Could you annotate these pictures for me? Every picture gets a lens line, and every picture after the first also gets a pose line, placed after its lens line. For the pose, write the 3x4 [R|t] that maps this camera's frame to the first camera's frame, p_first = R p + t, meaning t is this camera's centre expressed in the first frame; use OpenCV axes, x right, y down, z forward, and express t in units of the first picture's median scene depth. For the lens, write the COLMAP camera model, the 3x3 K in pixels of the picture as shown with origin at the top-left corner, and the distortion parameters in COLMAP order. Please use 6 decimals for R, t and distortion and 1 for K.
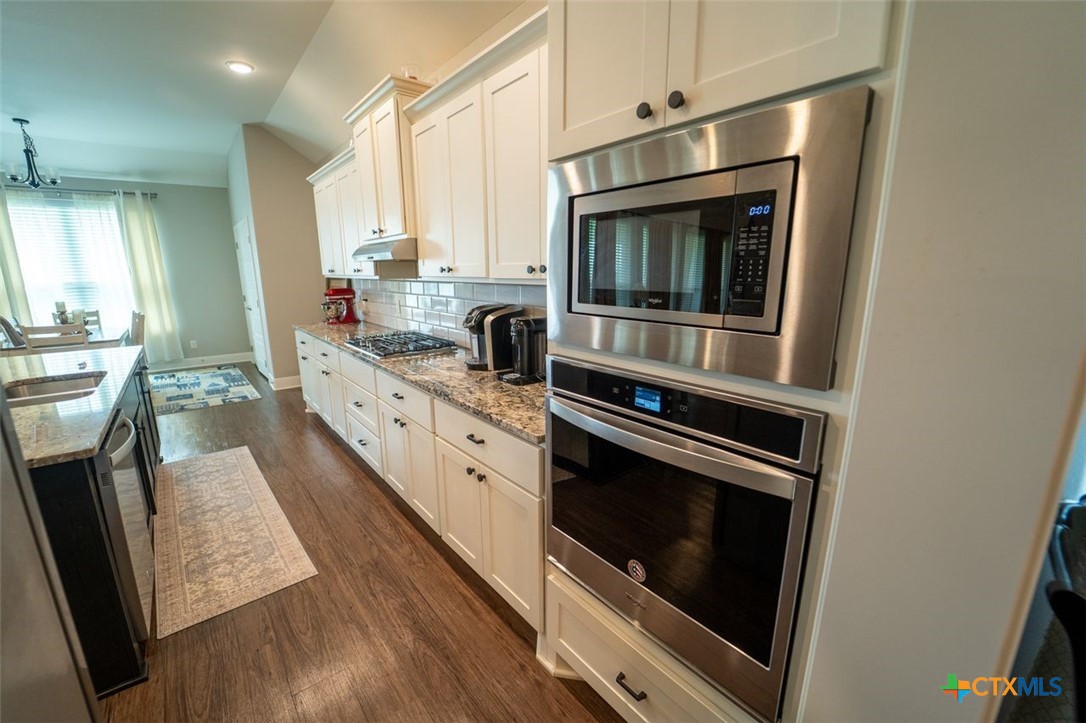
lens RADIAL K [[441.3, 0, 540.7], [0, 441.3, 363.7], [0, 0, 1]] dist [-0.019626, -0.000871]
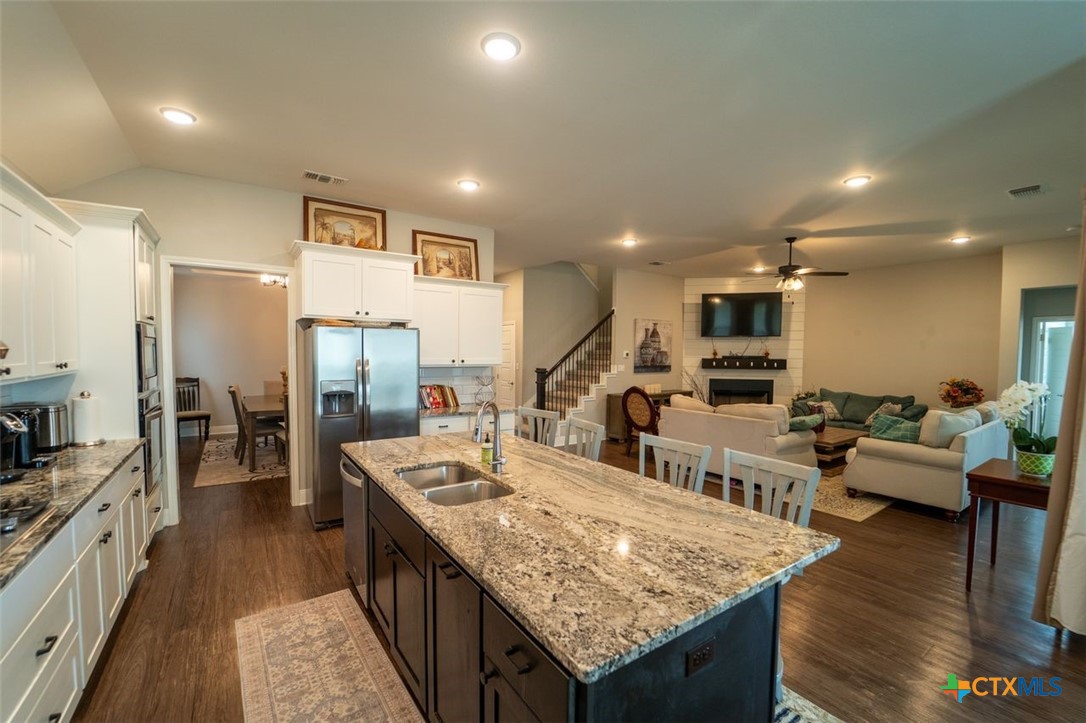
lens RADIAL K [[441.3, 0, 541.5], [0, 441.3, 367.0], [0, 0, 1]] dist [-0.019626, -0.000871]
pose [[-0.996887, -0.010412, 0.078153, -1.325084], [0.009634, 0.967726, 0.251822, -0.427967], [-0.078252, 0.251791, -0.964613, 1.771560]]
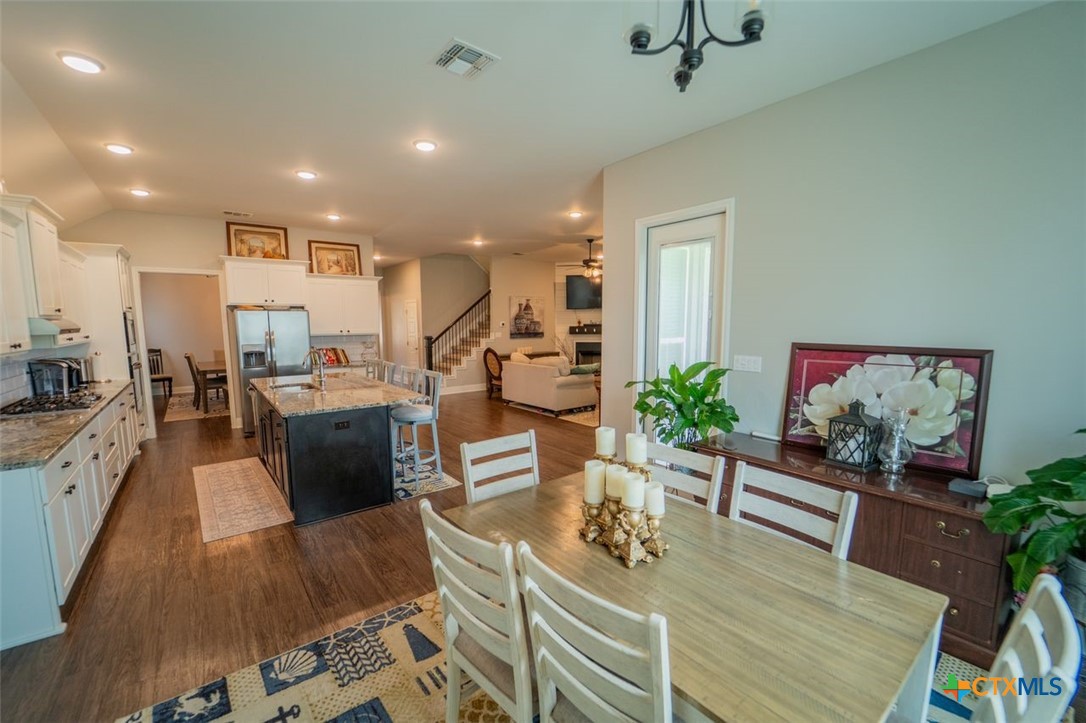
lens RADIAL K [[441.3, 0, 539.0], [0, 441.3, 369.1], [0, 0, 1]] dist [-0.019626, -0.000871]
pose [[-0.999726, 0.006047, 0.022625, -2.207183], [0.012992, 0.947002, 0.320966, -0.651566], [-0.019485, 0.321172, -0.946820, 2.751712]]
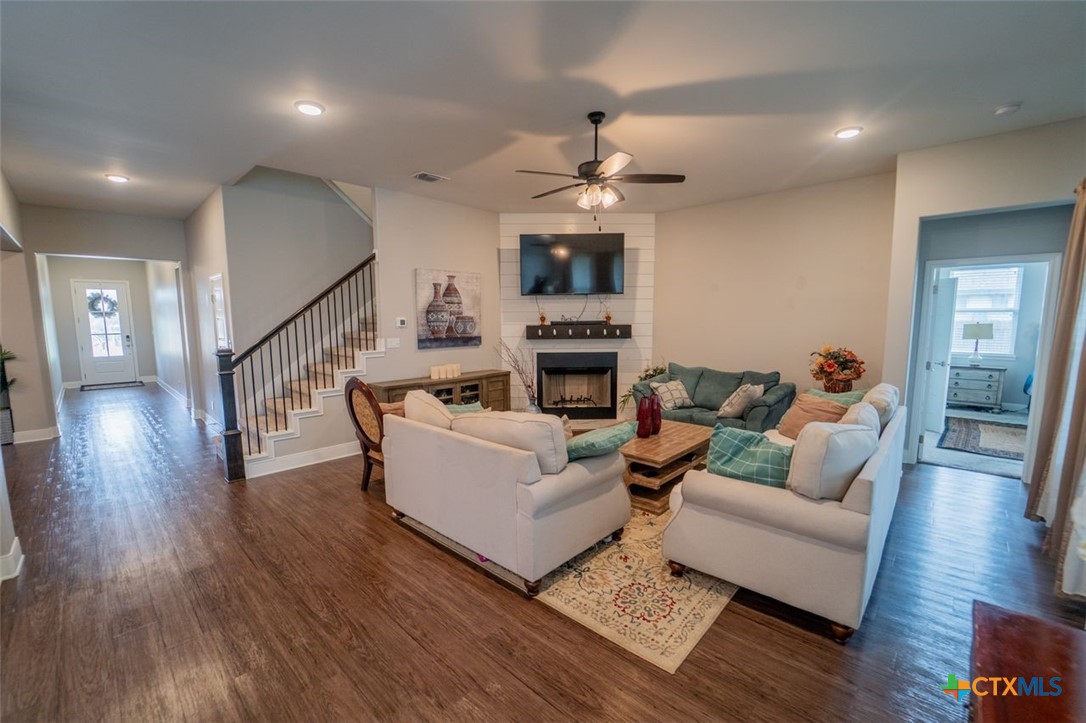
lens RADIAL K [[441.3, 0, 538.8], [0, 441.3, 368.7], [0, 0, 1]] dist [-0.019626, -0.000871]
pose [[-0.991497, 0.023781, -0.127942, -2.151442], [-0.019063, 0.946013, 0.323569, -0.169093], [0.128729, 0.323256, -0.937515, 0.663746]]
